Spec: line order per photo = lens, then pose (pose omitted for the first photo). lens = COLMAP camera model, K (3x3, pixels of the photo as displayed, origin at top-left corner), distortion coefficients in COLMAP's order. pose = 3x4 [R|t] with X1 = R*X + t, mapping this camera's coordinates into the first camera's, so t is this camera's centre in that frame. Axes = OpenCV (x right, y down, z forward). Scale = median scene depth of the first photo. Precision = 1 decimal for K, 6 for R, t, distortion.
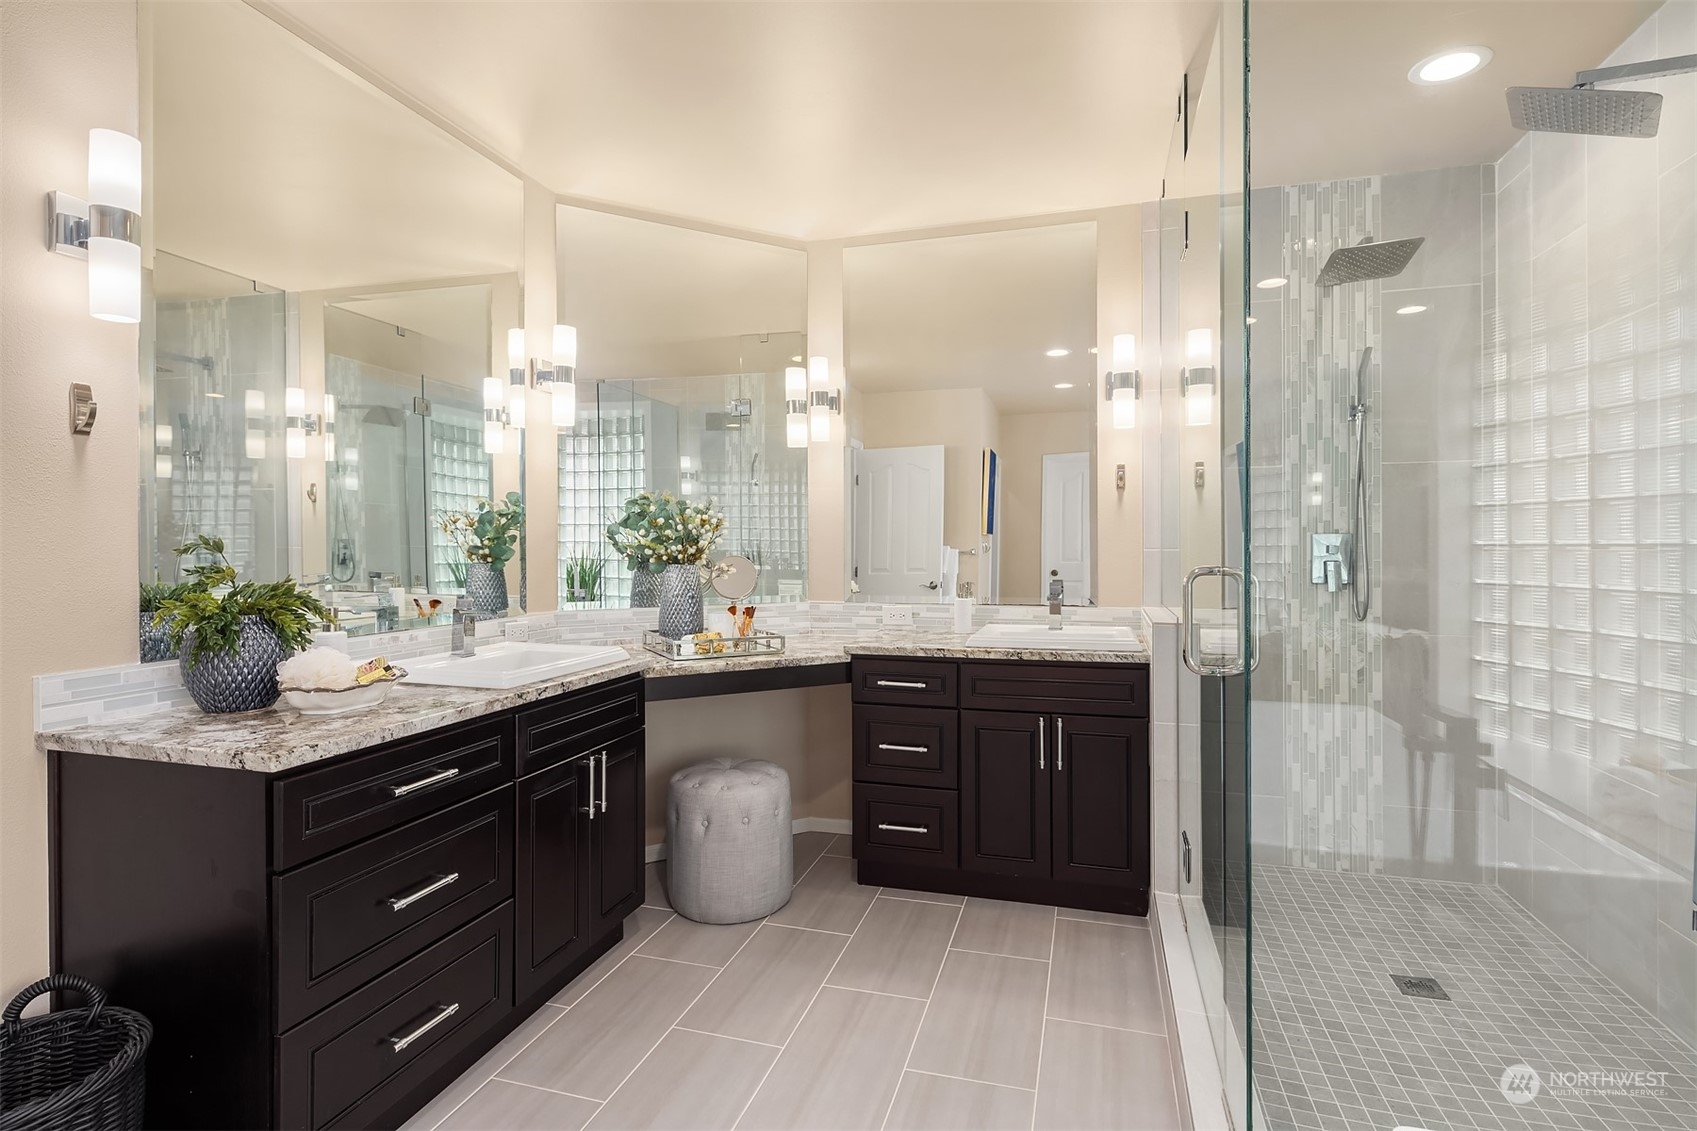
lens RADIAL K [[833.0, 0, 837.1], [0, 833.0, 544.5], [0, 0, 1]] dist [0.002951, -0.004156]
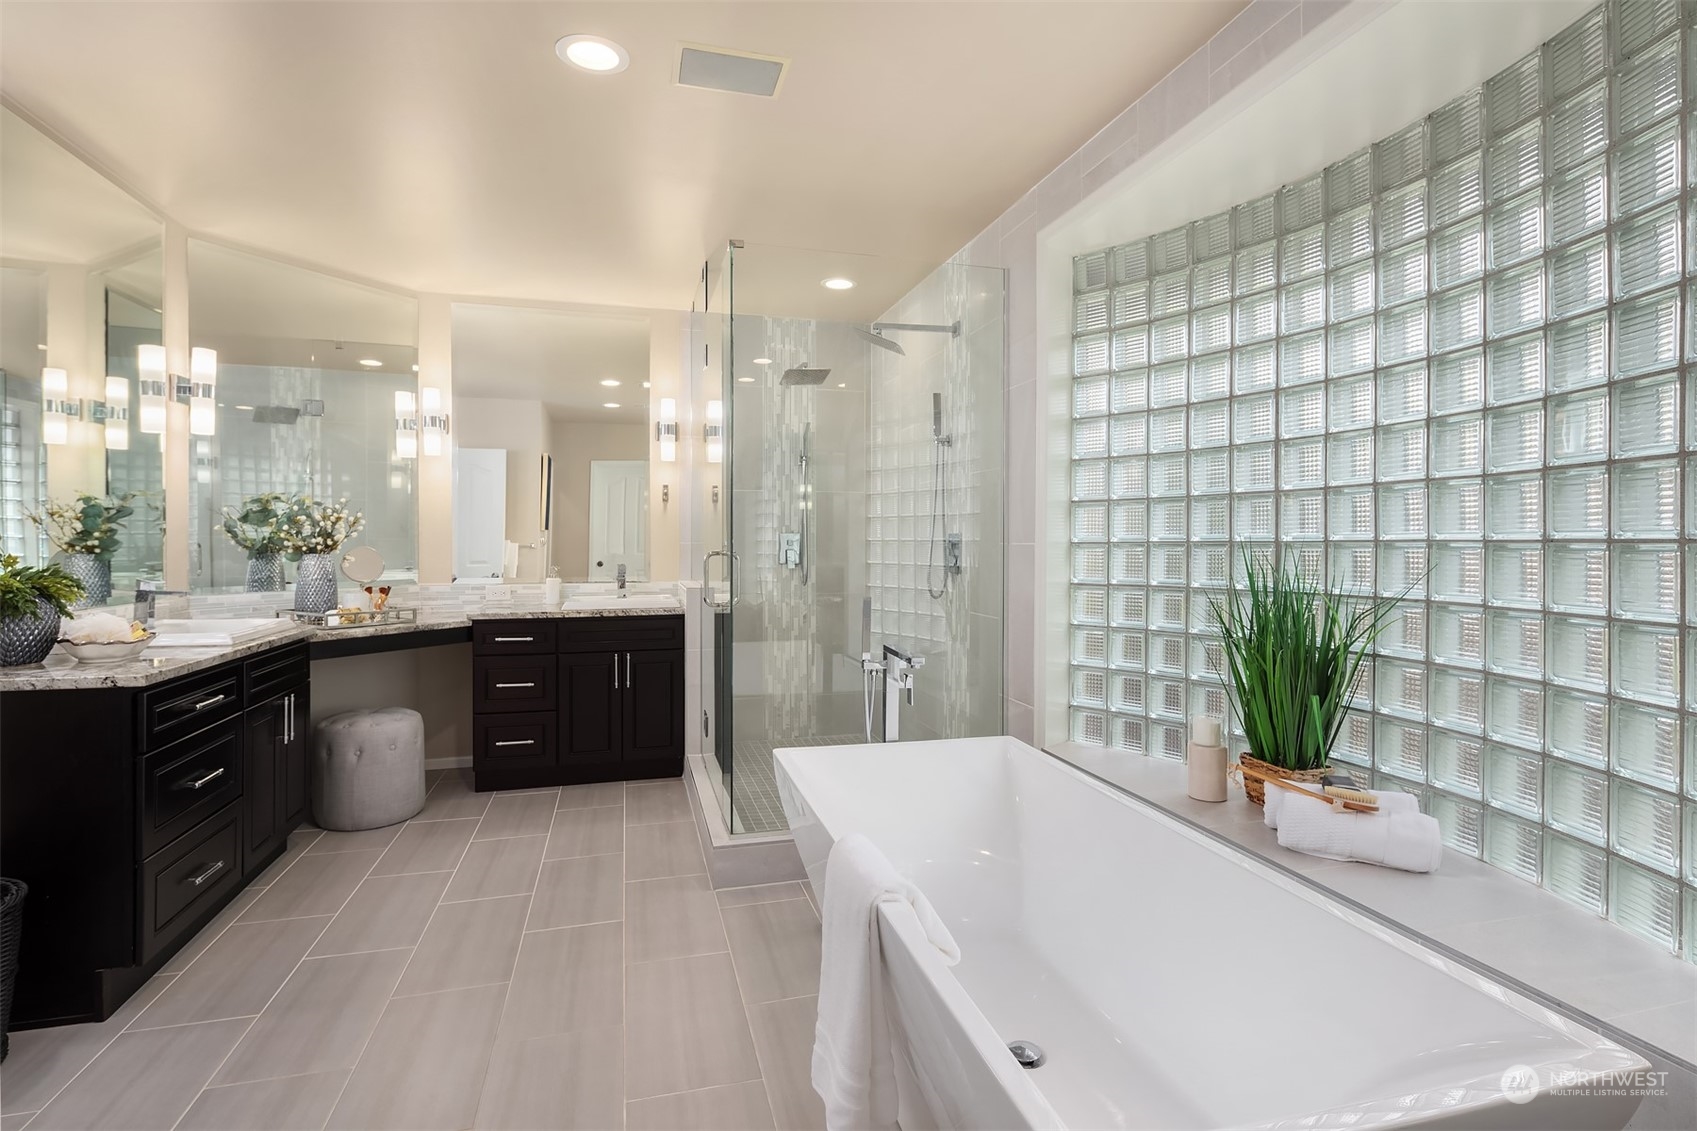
lens RADIAL K [[833.0, 0, 846.4], [0, 833.0, 552.3], [0, 0, 1]] dist [0.002951, -0.004156]
pose [[0.847610, -0.003720, 0.530606, -0.186895], [-0.005056, 0.999873, 0.015086, -0.000665], [-0.530595, -0.015470, 0.847484, -0.461392]]
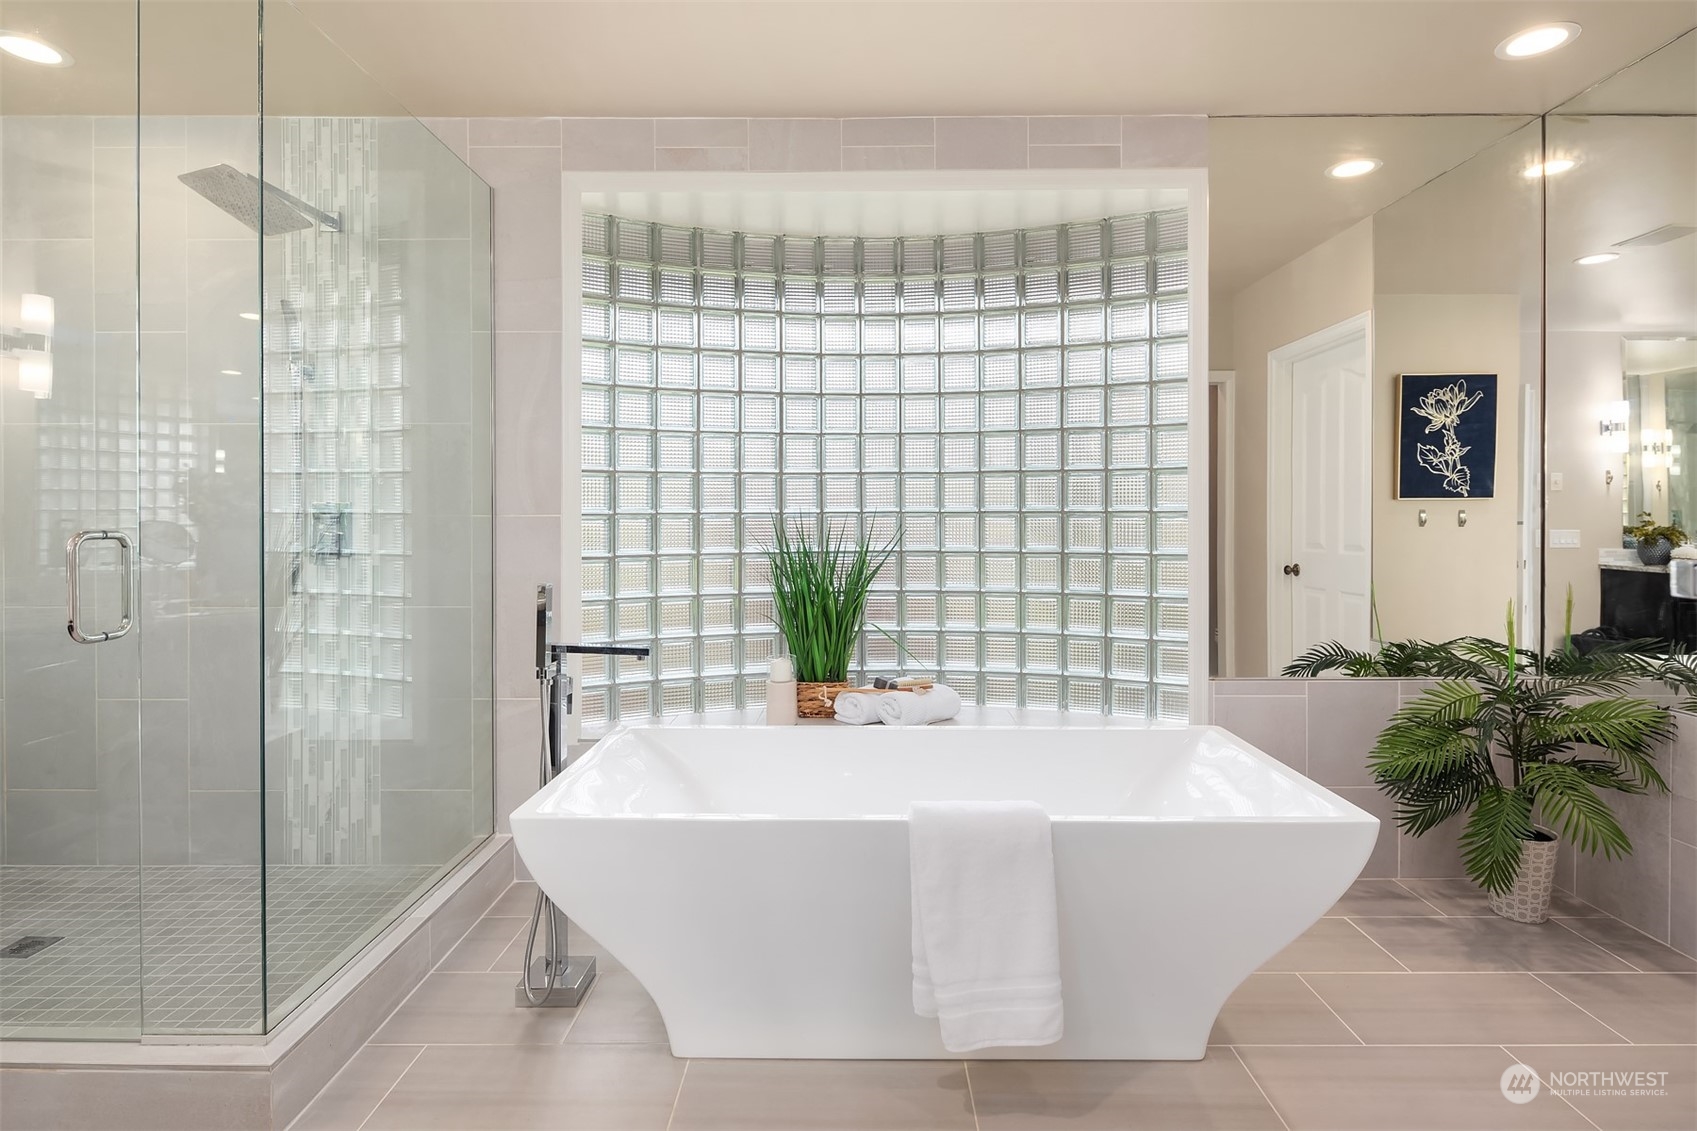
lens RADIAL K [[833.0, 0, 856.6], [0, 833.0, 516.5], [0, 0, 1]] dist [0.002951, -0.004156]
pose [[-0.288803, -0.000056, 0.957389, -0.419677], [0.001034, 0.999999, 0.000371, 0.003523], [-0.957388, 0.001097, -0.288803, 0.237112]]
